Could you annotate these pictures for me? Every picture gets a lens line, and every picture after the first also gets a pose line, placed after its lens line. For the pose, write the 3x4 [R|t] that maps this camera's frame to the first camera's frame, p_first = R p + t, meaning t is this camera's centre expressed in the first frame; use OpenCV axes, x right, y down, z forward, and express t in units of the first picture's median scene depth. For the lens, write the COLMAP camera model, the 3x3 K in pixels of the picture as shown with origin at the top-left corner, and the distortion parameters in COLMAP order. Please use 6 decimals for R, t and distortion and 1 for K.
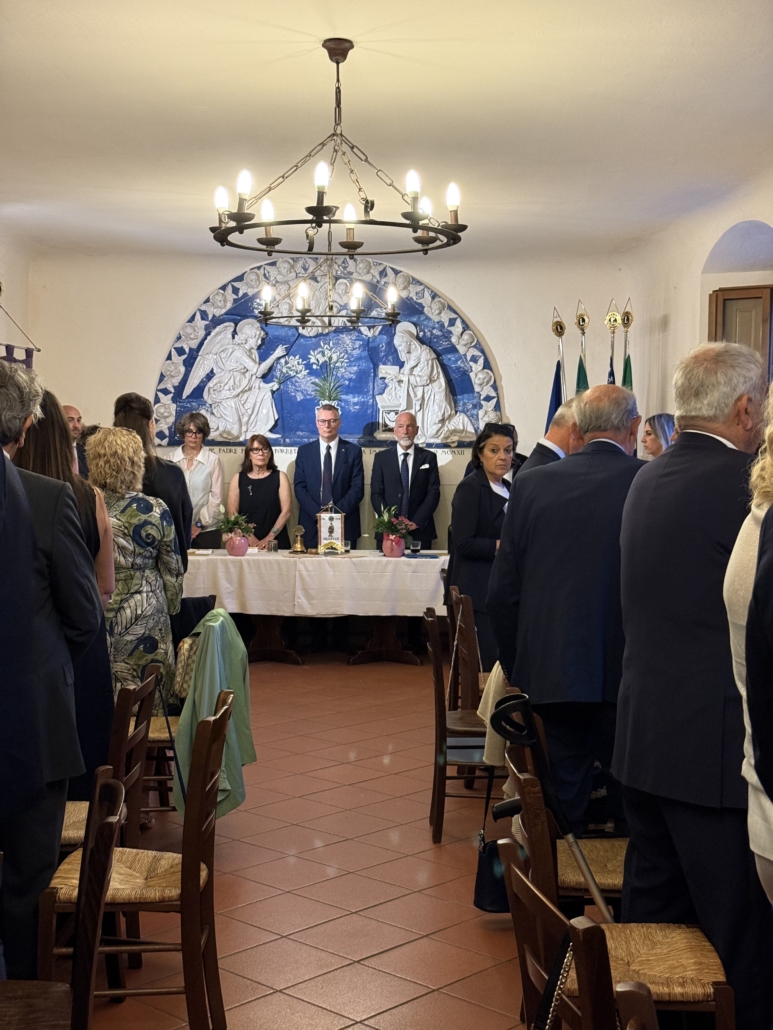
lens RADIAL K [[1435.3, 0, 386.5], [0, 1435.3, 515.0], [0, 0, 1]] dist [0.007040, 0.004684]
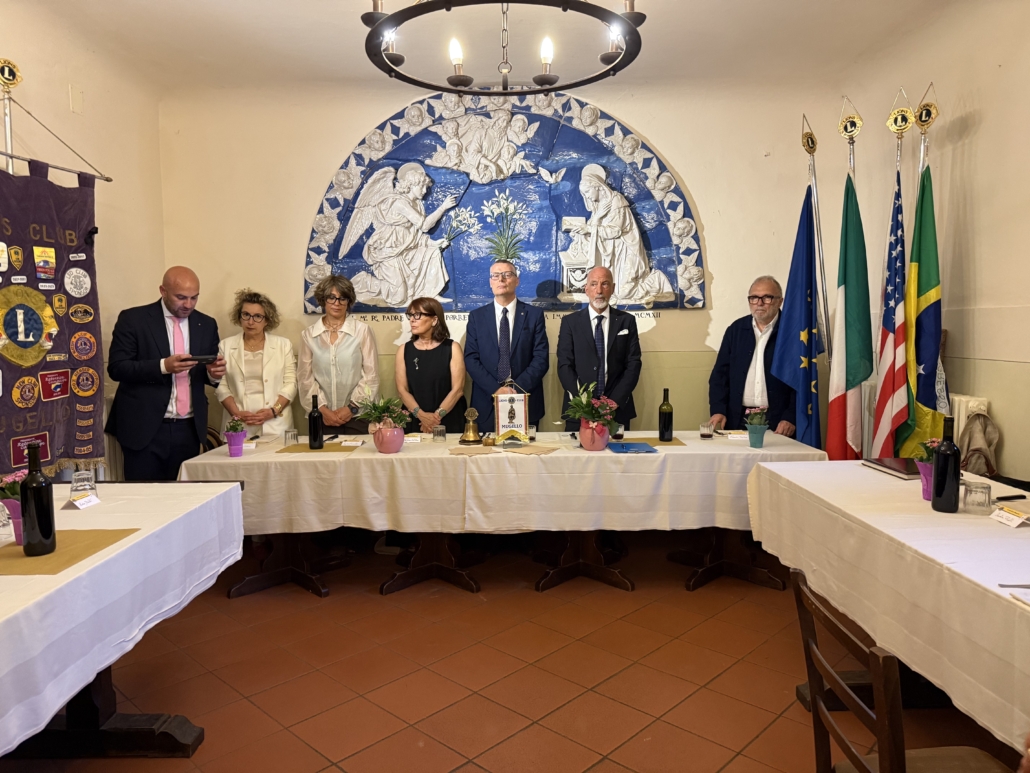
lens RADIAL K [[724.5, 0, 515.0], [0, 724.5, 386.5], [0, 0, 1]] dist [0.098223, -0.154129]
pose [[0.999448, -0.015967, -0.029145, -0.023008], [0.016941, 0.999296, 0.033472, -0.016271], [0.028590, -0.033948, 0.999015, 0.556243]]
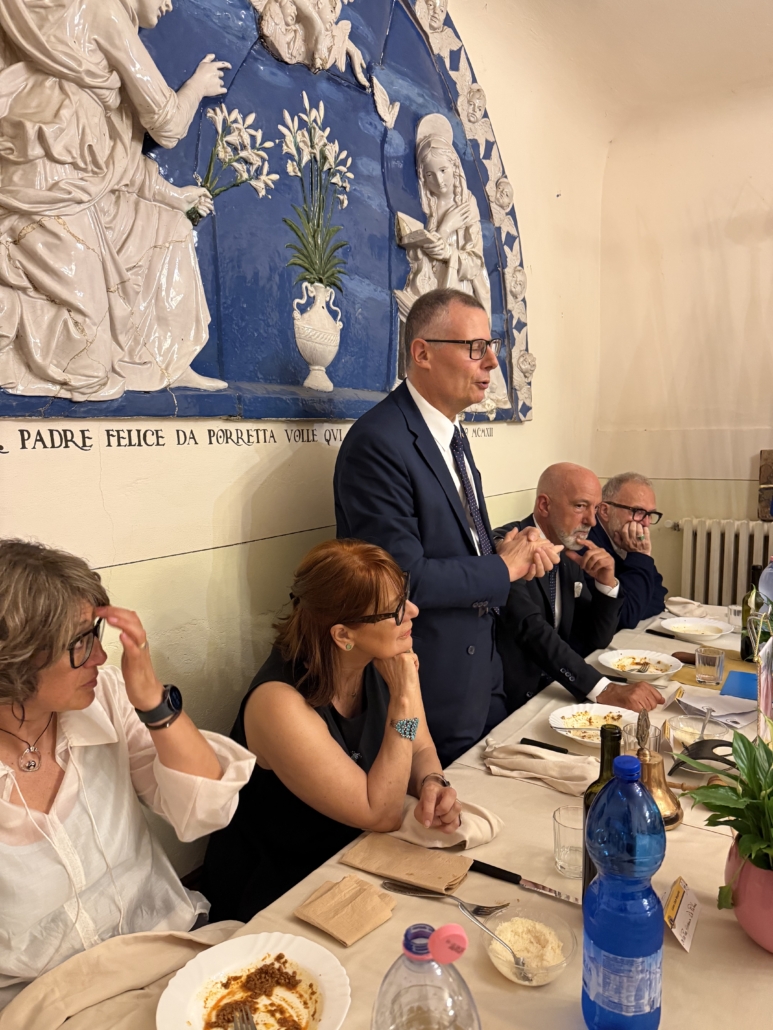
lens RADIAL K [[724.5, 0, 384.3], [0, 724.5, 509.4], [0, 0, 1]] dist [0.098223, -0.154129]
pose [[0.593444, -0.101383, 0.798465, -0.177175], [0.057476, 0.994841, 0.083599, -0.040305], [-0.802821, -0.003719, 0.596209, 0.888772]]
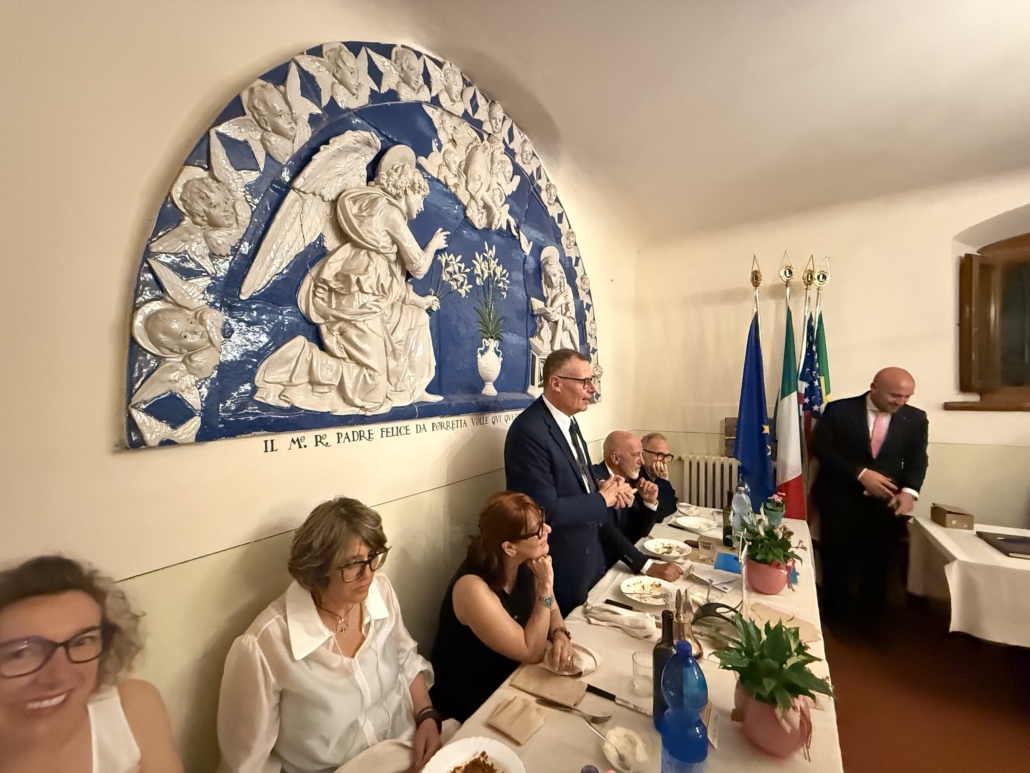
lens RADIAL K [[415.4, 0, 510.0], [0, 415.4, 390.2], [0, 0, 1]] dist [0.000701, 0.000084]
pose [[0.585193, -0.018013, 0.810694, -0.185510], [0.048458, 0.998743, -0.012788, -0.054891], [-0.809445, 0.046768, 0.585330, 0.892690]]
